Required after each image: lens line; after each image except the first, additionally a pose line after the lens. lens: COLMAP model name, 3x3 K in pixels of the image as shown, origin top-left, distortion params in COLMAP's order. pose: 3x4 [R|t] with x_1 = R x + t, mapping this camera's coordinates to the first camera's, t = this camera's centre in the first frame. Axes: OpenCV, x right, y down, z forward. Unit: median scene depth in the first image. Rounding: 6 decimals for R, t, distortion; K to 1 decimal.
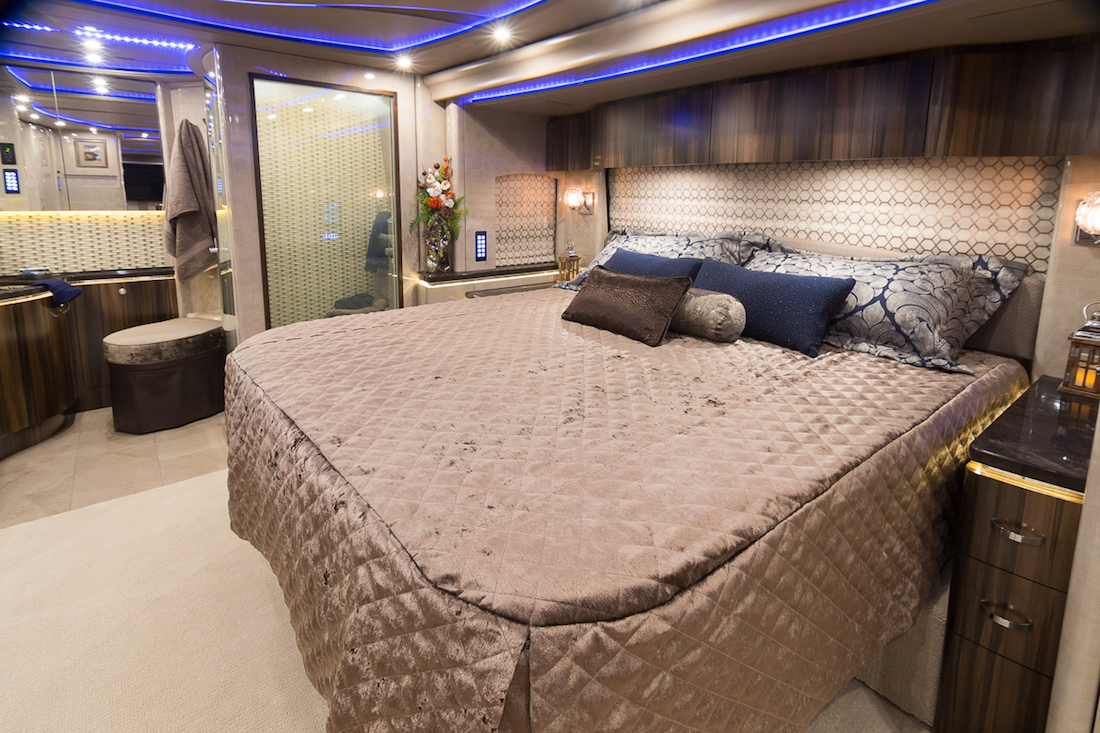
lens RADIAL K [[549.7, 0, 560.1], [0, 549.7, 337.4], [0, 0, 1]] dist [-0.002128, 0.001863]
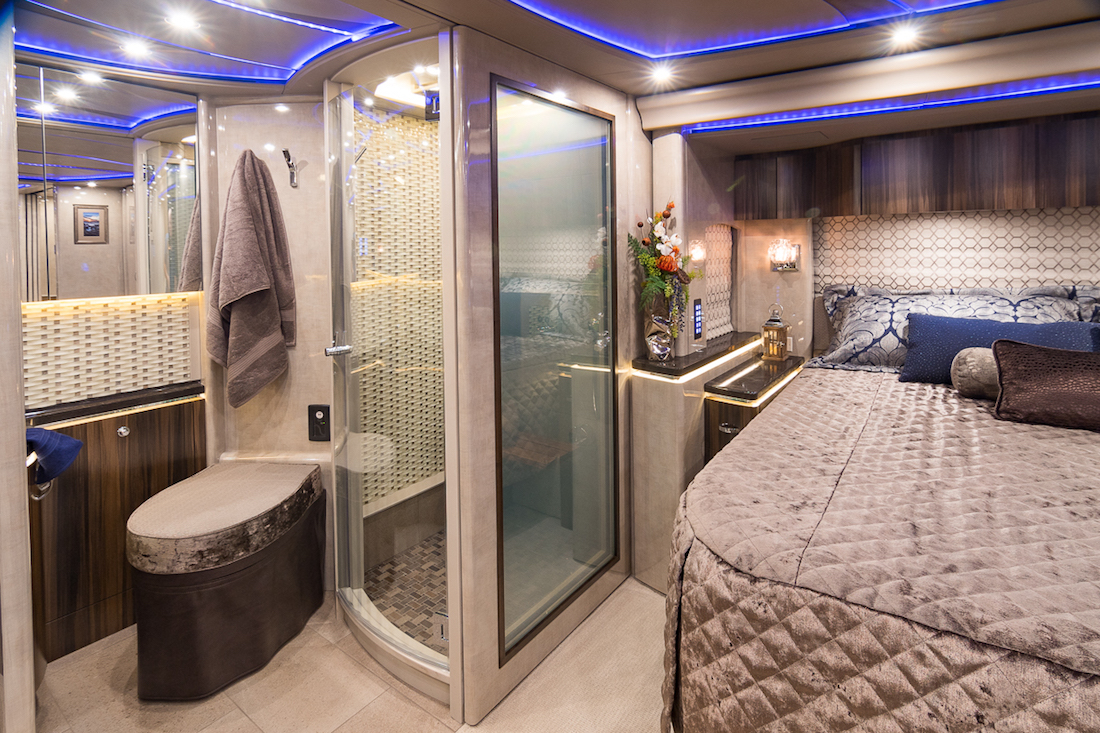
lens RADIAL K [[549.7, 0, 544.7], [0, 549.7, 317.1], [0, 0, 1]] dist [-0.002128, 0.001863]
pose [[0.966122, -0.057208, 0.251664, -0.535635], [0.091505, 0.987704, -0.126759, -0.093445], [-0.241318, 0.145494, 0.959478, 0.335788]]
